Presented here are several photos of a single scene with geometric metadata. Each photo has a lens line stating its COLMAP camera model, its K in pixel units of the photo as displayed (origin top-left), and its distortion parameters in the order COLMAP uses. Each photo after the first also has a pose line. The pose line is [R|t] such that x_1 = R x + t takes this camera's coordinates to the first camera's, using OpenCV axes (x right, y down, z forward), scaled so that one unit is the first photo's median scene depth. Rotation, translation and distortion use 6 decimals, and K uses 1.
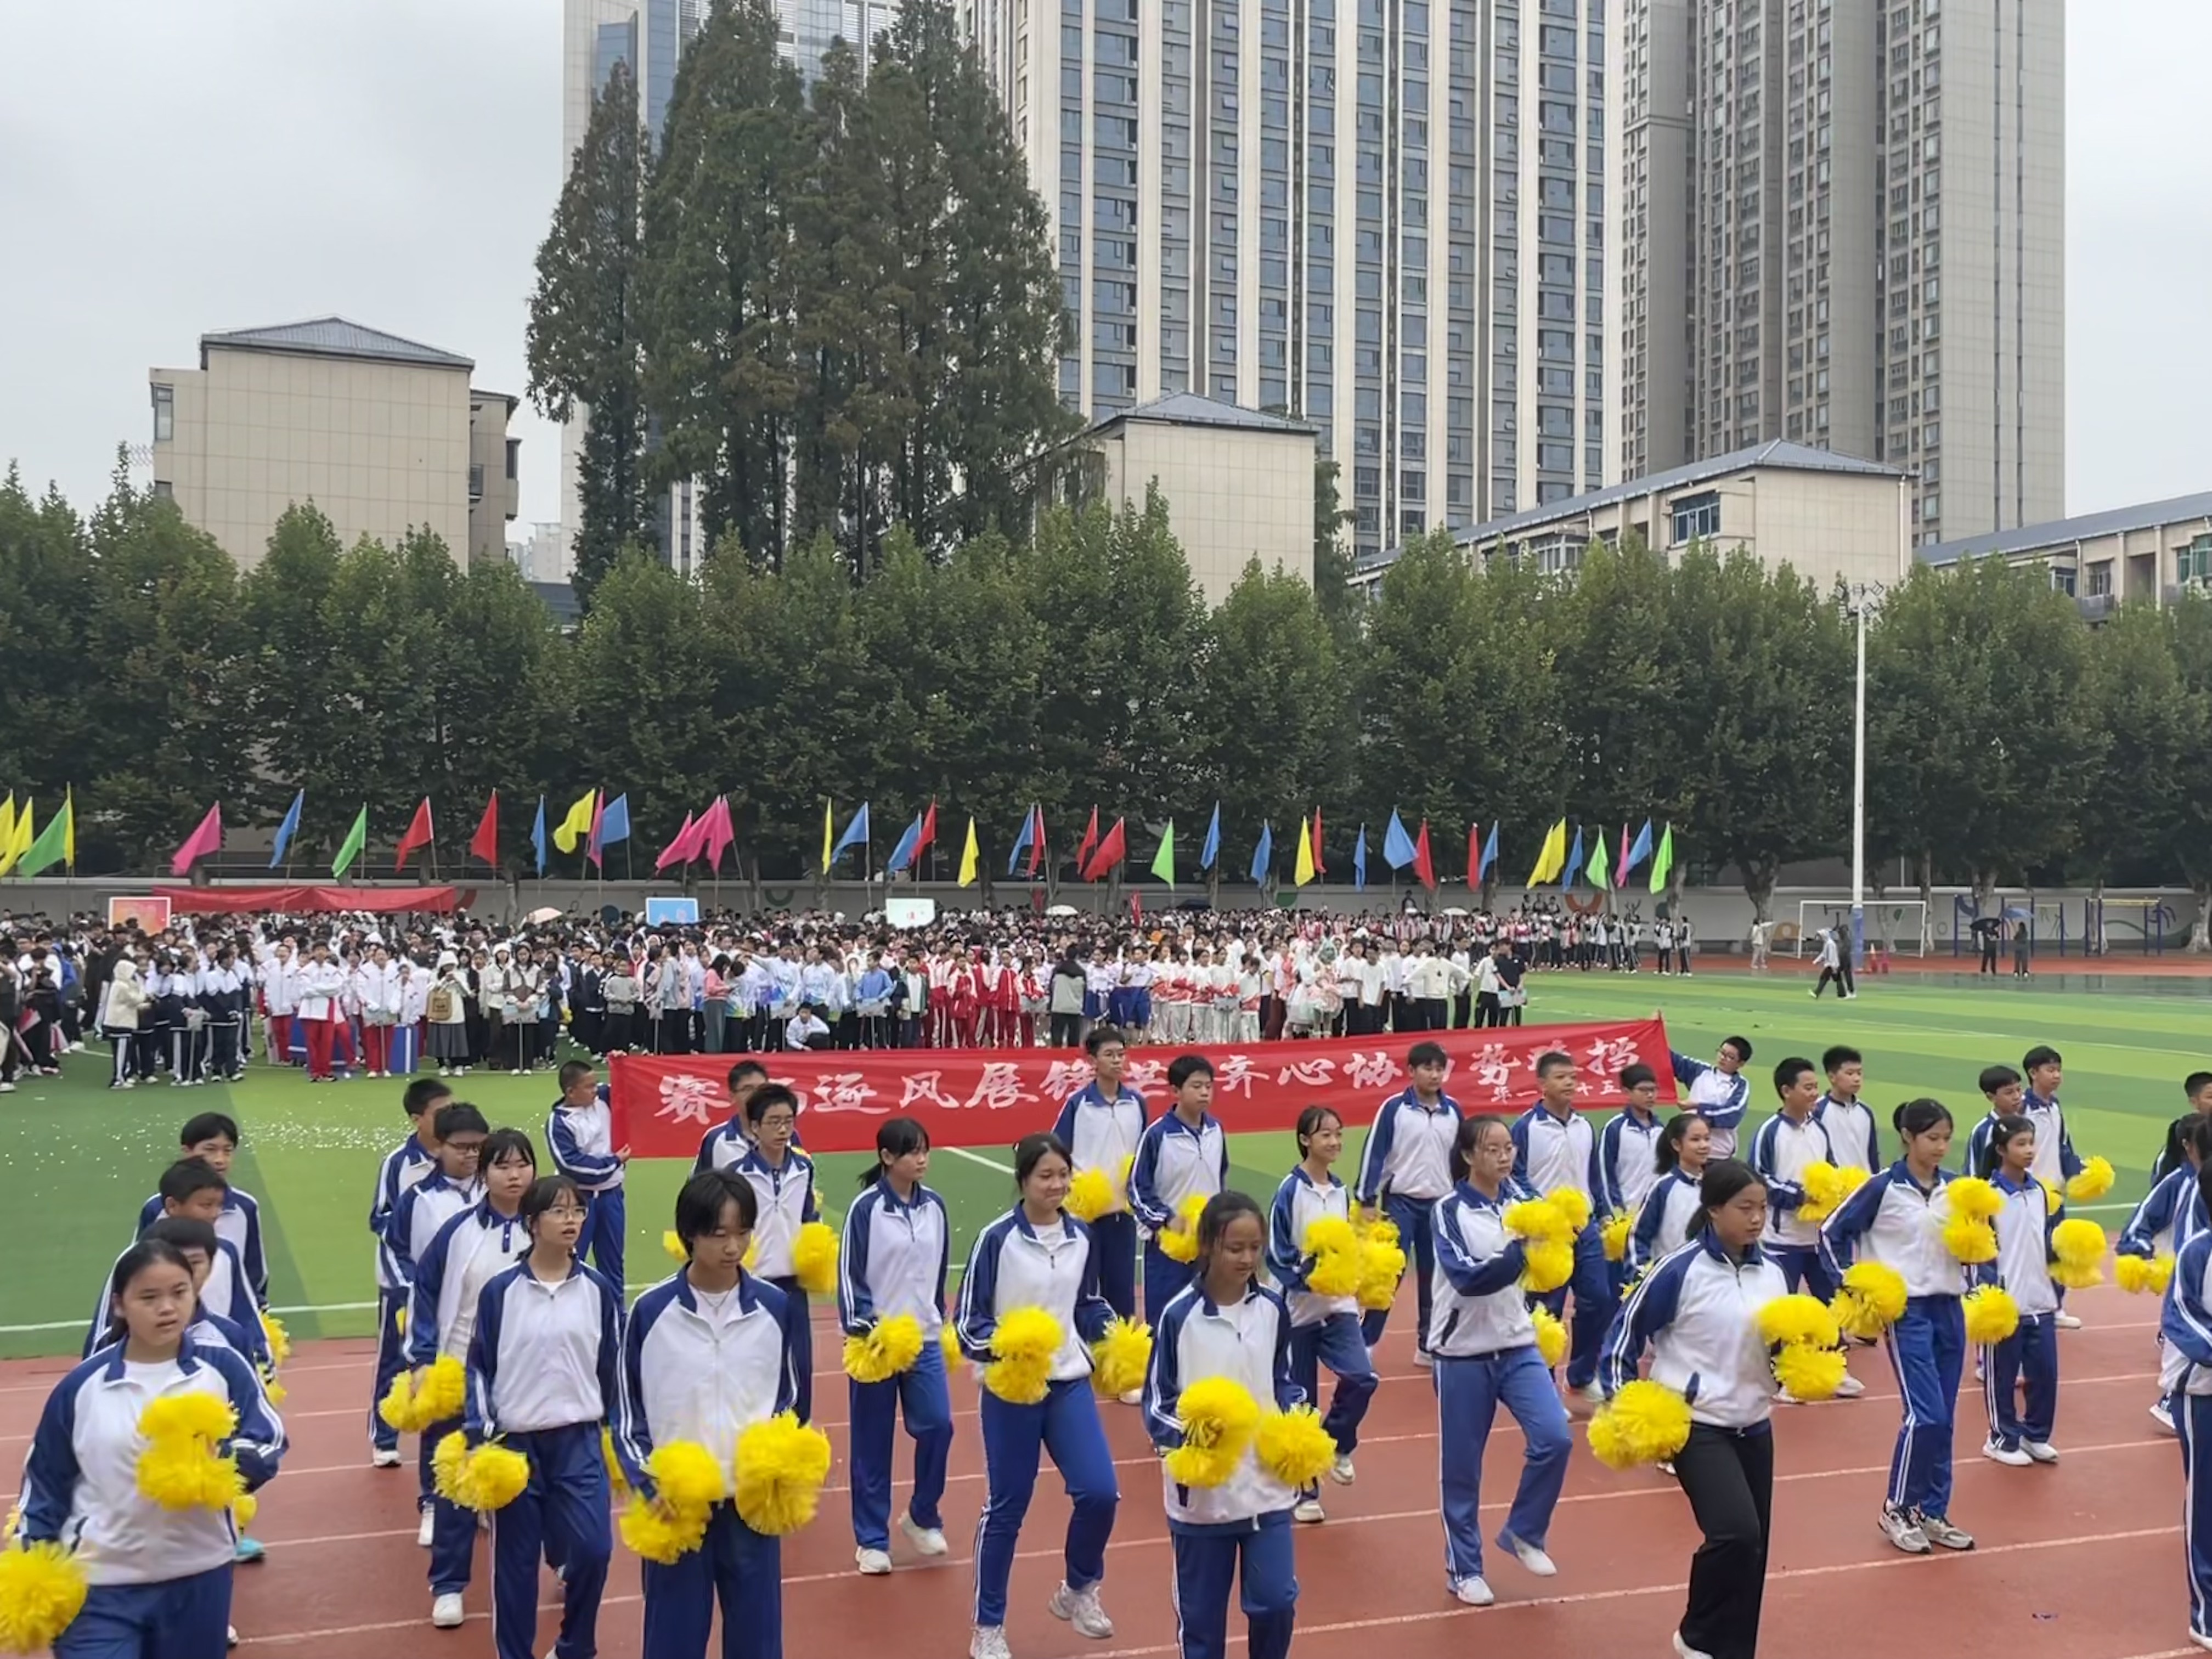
lens RADIAL K [[2415.2, 0, 1139.4], [0, 2415.2, 798.4], [0, 0, 1]] dist [0.064059, 0.000000]
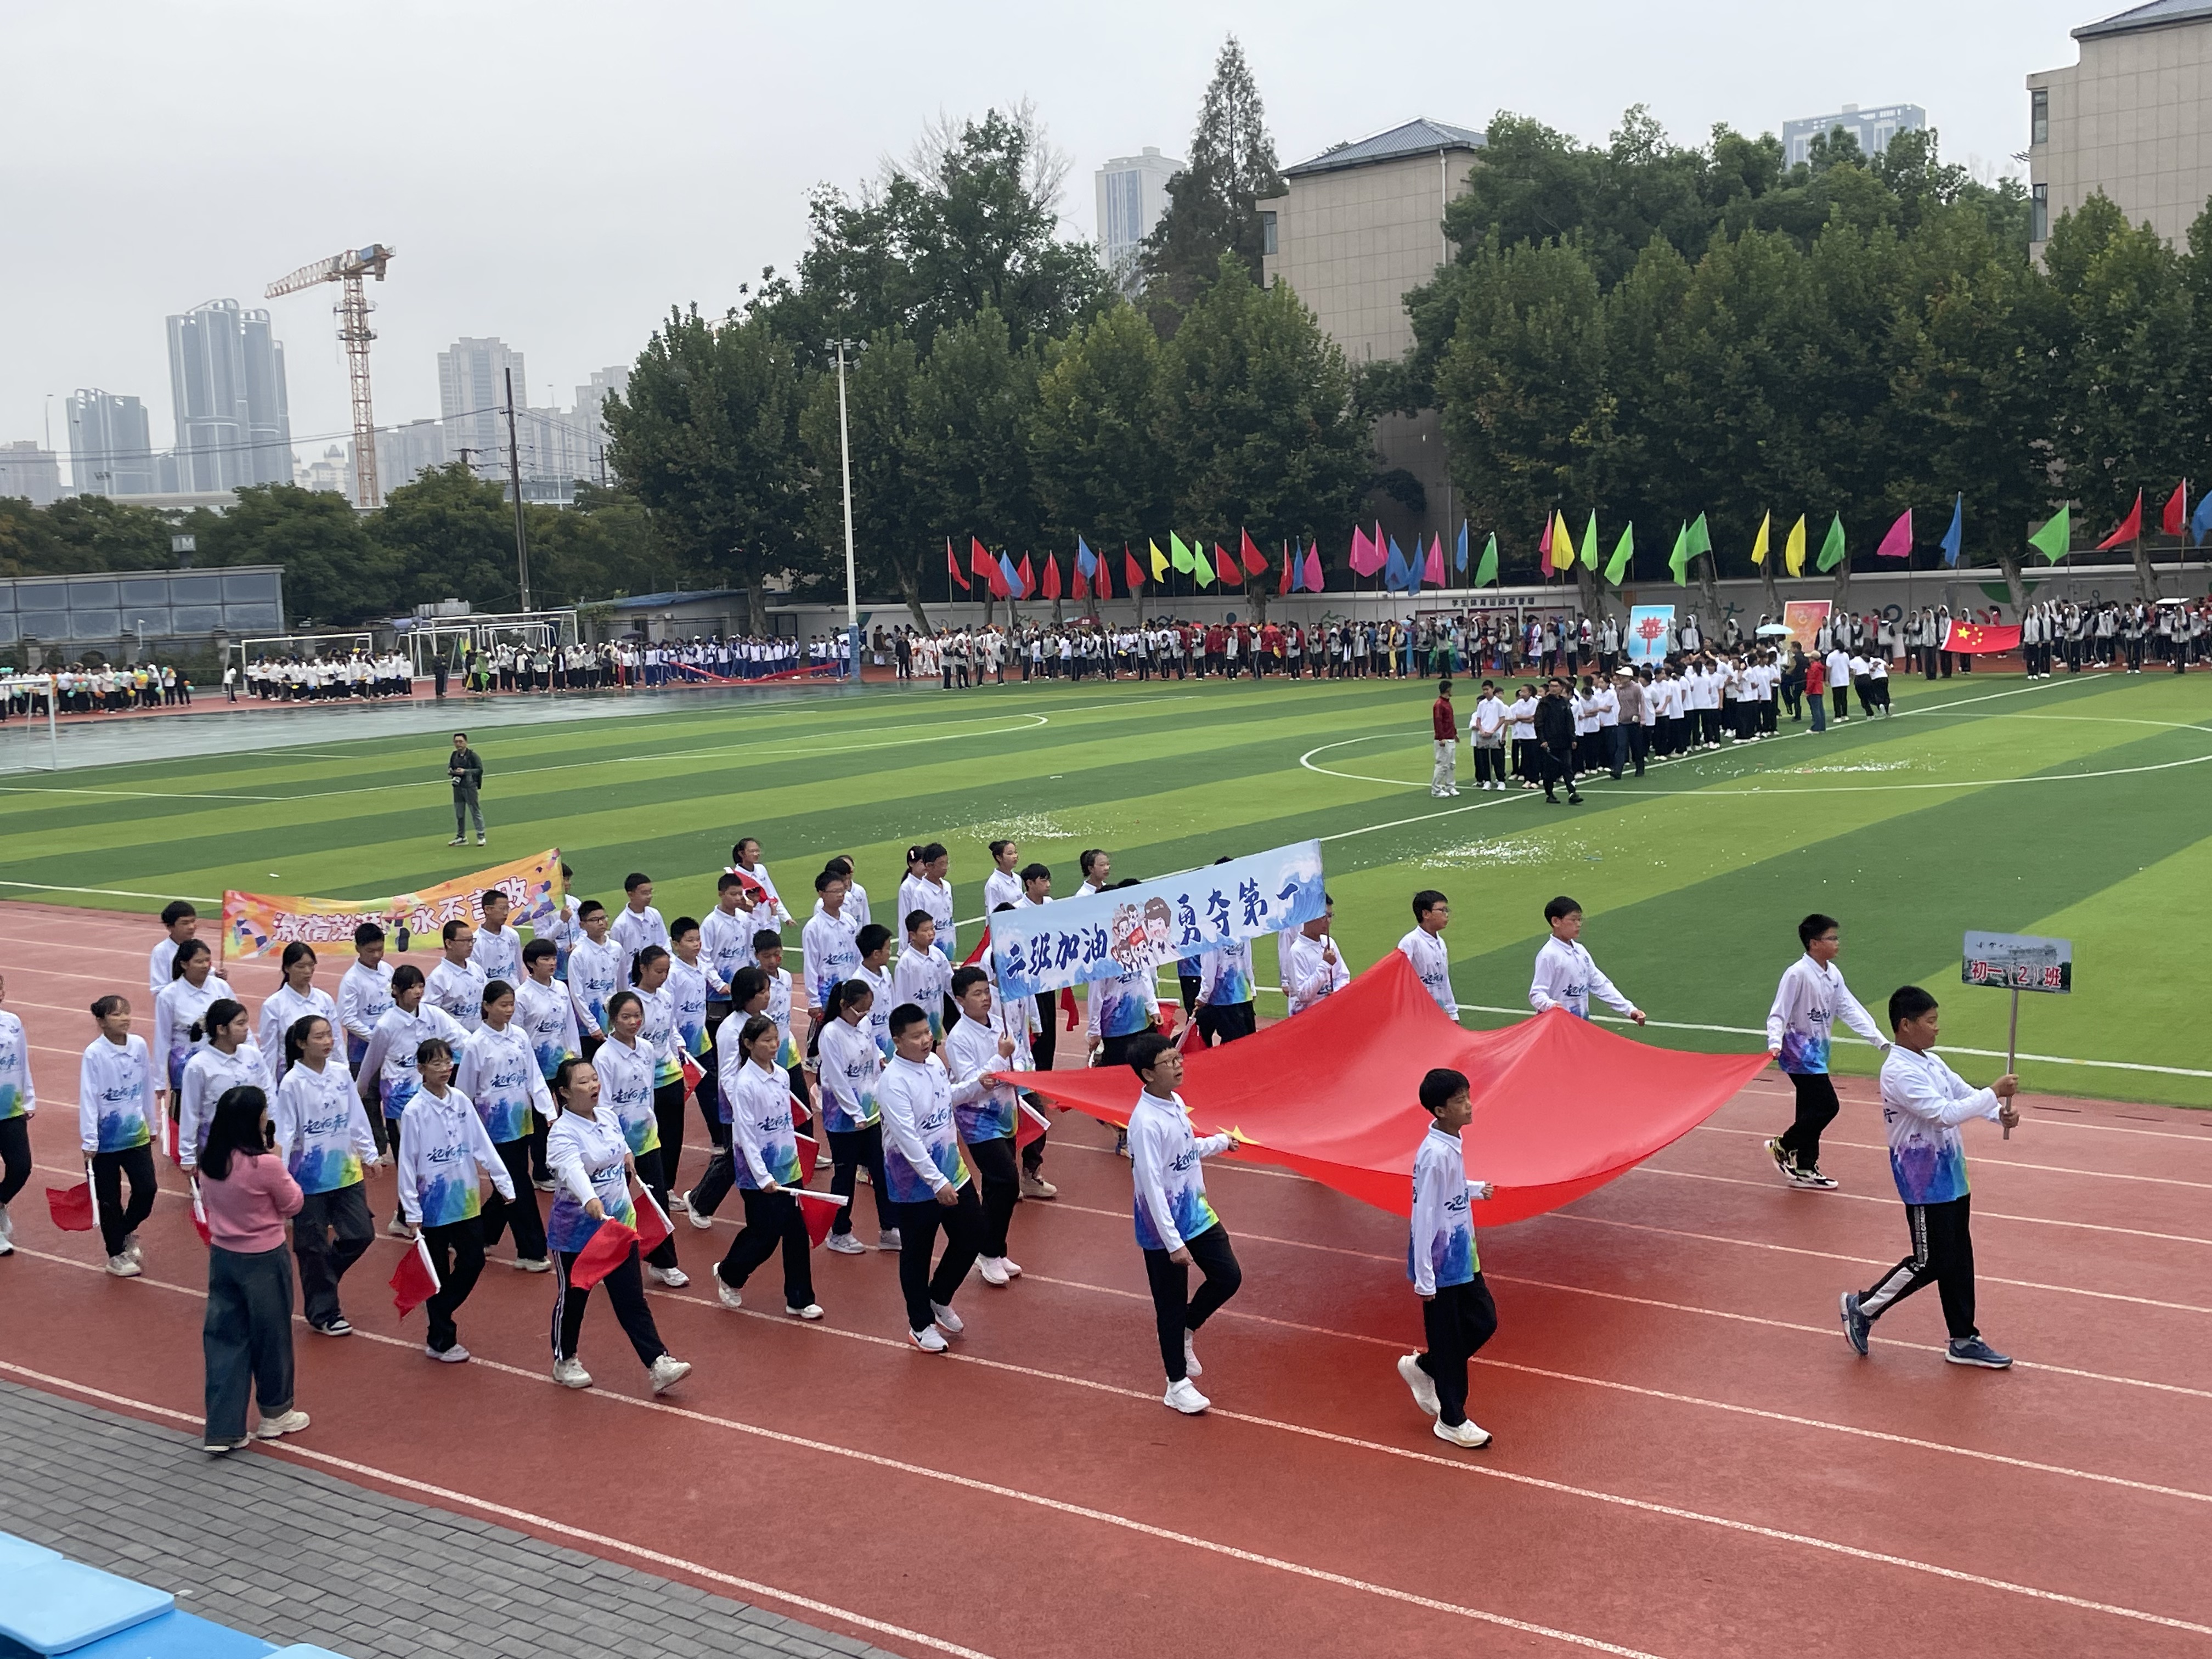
lens RADIAL K [[2442.9, 0, 1137.0], [0, 2442.9, 860.2], [0, 0, 1]] dist [0.055638, 0.000000]
pose [[0.519369, 0.075755, -0.851186, 0.235893], [0.072489, 0.988567, 0.132213, -0.008284], [0.851470, -0.130369, 0.507939, 0.068422]]
